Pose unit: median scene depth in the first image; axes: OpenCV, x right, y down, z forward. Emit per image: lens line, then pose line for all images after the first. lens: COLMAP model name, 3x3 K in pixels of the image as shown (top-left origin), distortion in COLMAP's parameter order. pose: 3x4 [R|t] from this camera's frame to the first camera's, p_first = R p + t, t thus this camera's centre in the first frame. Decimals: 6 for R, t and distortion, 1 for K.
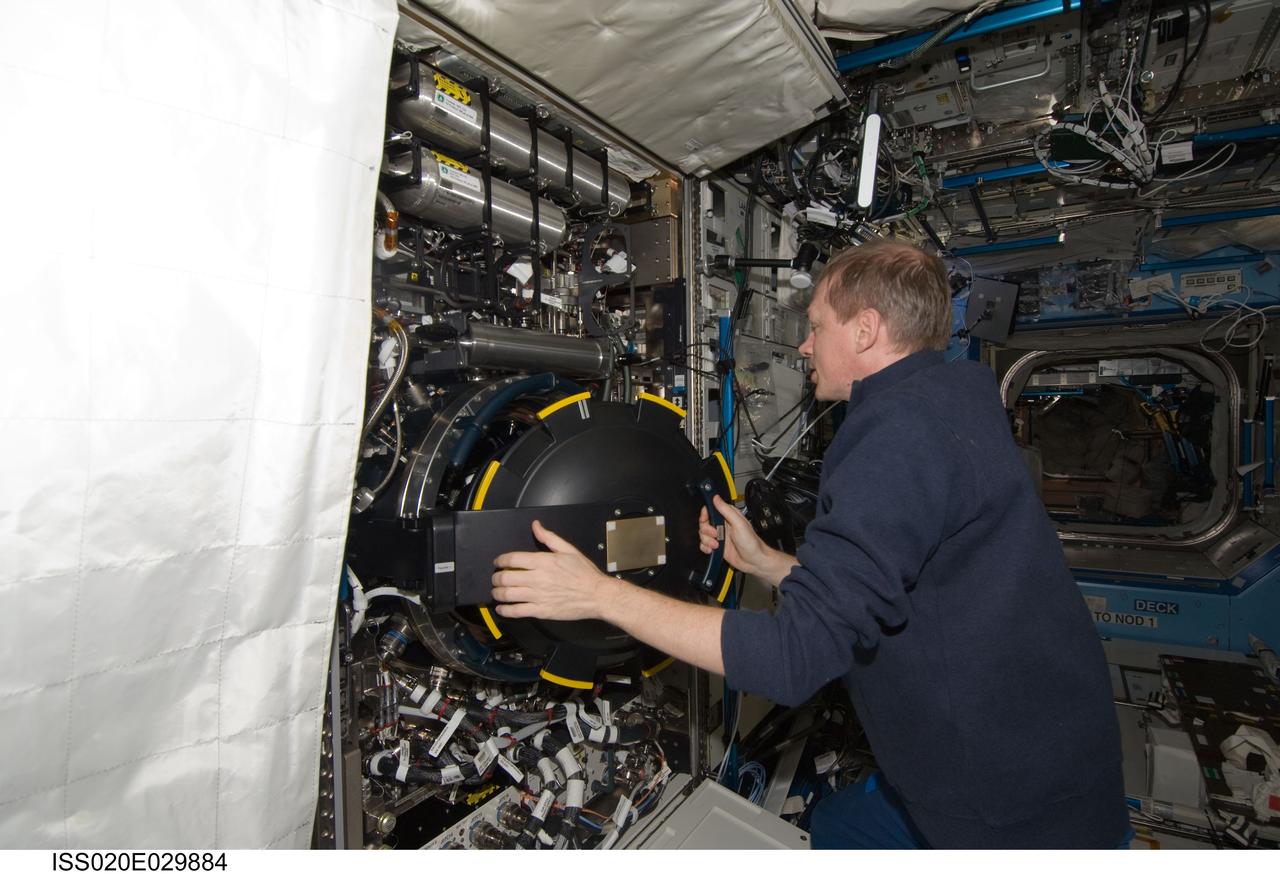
lens RADIAL K [[673.9, 0, 636.1], [0, 673.9, 427.6], [0, 0, 1]] dist [0.006156, -0.003200]
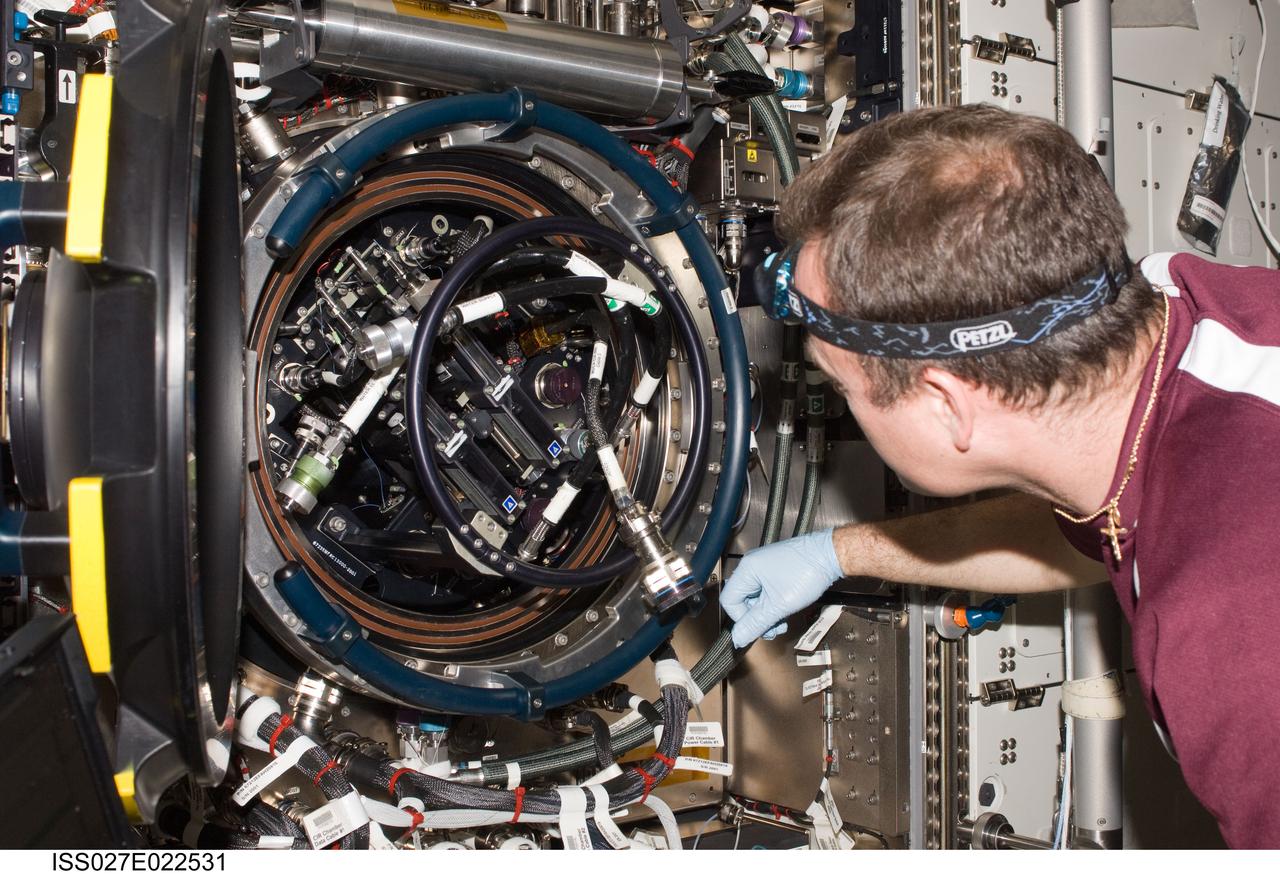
lens RADIAL K [[1548.1, 0, 640.7], [0, 1548.1, 431.9], [0, 0, 1]] dist [-0.070222, 0.000000]
pose [[0.941848, 0.003688, -0.336019, 0.339302], [-0.009159, 0.999850, -0.014699, 0.185678], [0.335915, 0.016922, 0.941740, -0.017327]]
